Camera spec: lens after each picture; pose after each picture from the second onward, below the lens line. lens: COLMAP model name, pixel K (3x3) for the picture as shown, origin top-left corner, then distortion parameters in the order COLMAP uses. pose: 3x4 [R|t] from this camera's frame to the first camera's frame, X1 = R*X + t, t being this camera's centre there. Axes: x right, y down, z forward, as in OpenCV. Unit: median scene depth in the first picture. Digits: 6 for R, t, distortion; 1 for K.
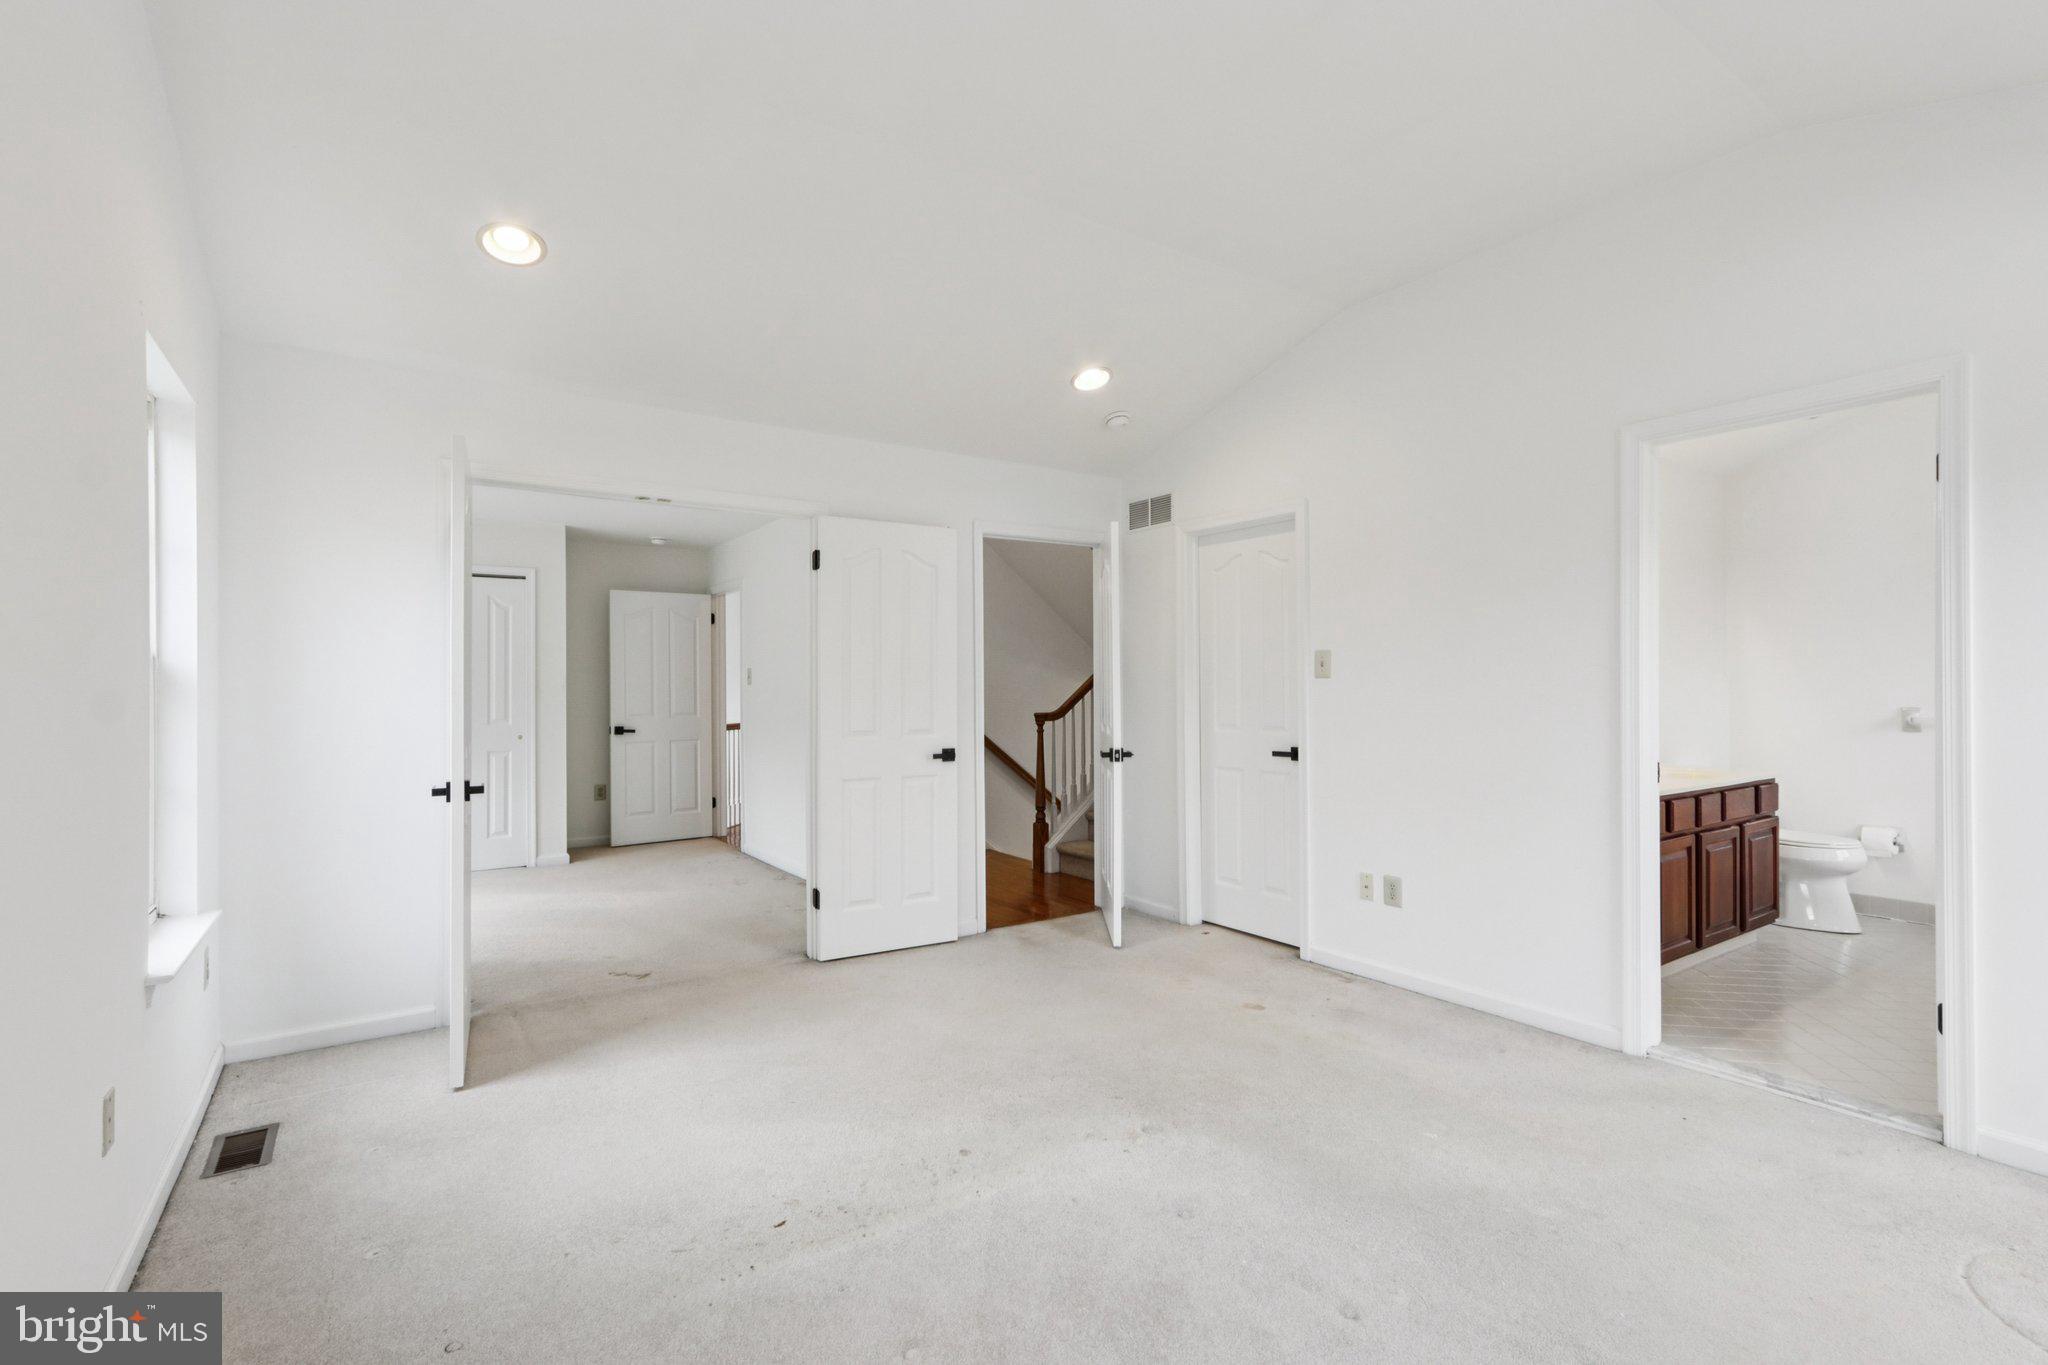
lens RADIAL K [[985.9, 0, 1021.6], [0, 985.9, 691.8], [0, 0, 1]] dist [-0.002000, -0.000718]
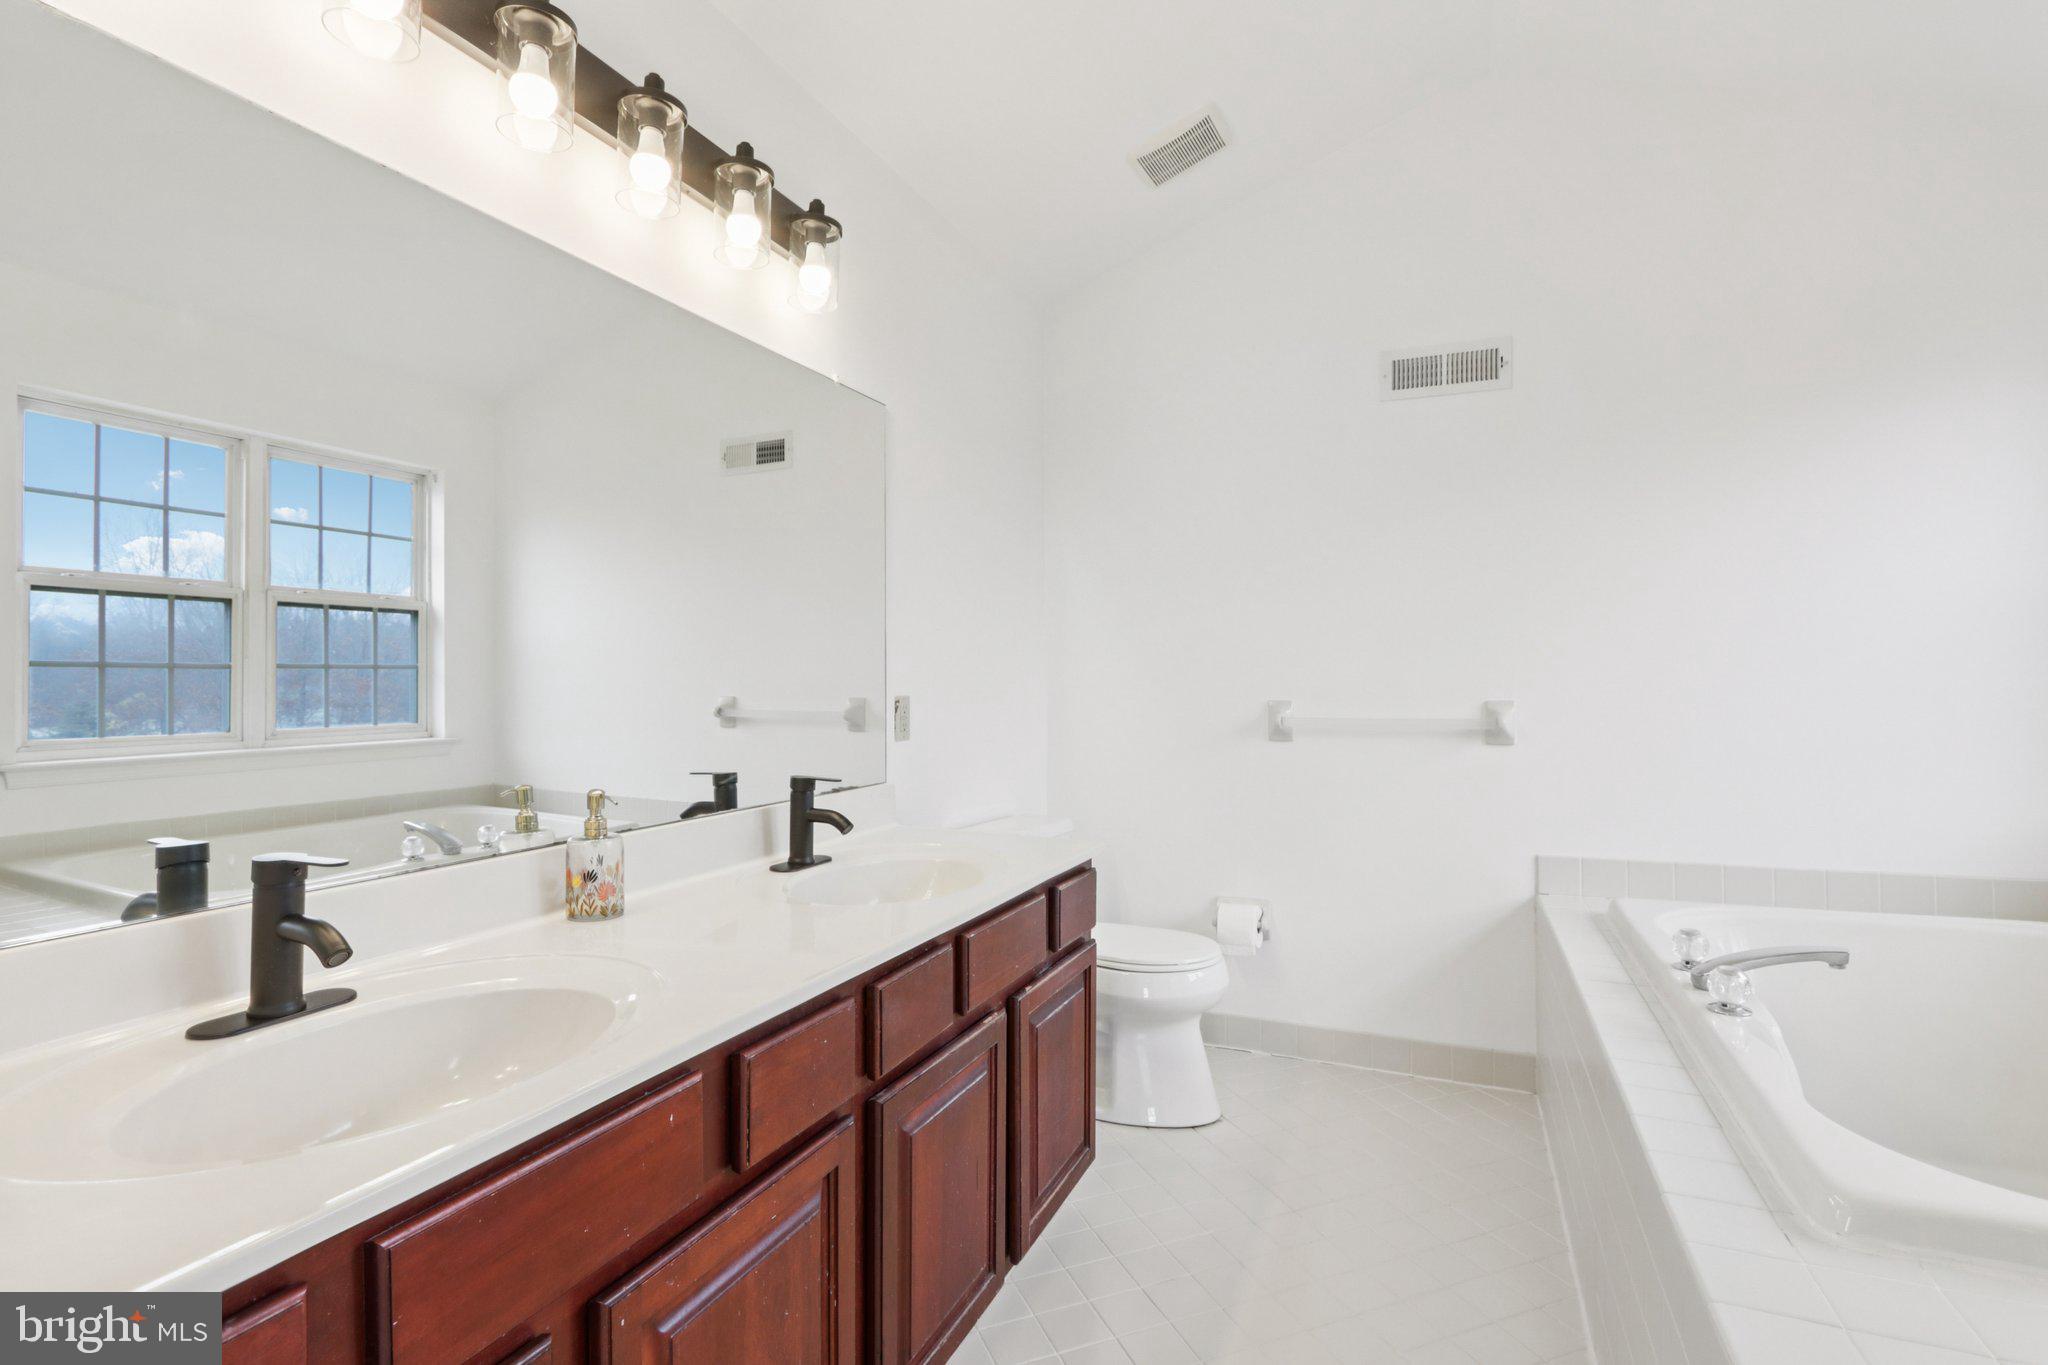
lens RADIAL K [[932.2, 0, 1018.1], [0, 932.2, 692.1], [0, 0, 1]] dist [0.001669, 0.000318]
pose [[0.853670, 0.011835, 0.520680, 0.452026], [-0.010701, 0.999929, -0.005185, 0.014651], [-0.520704, -0.001145, 0.853736, 0.574727]]
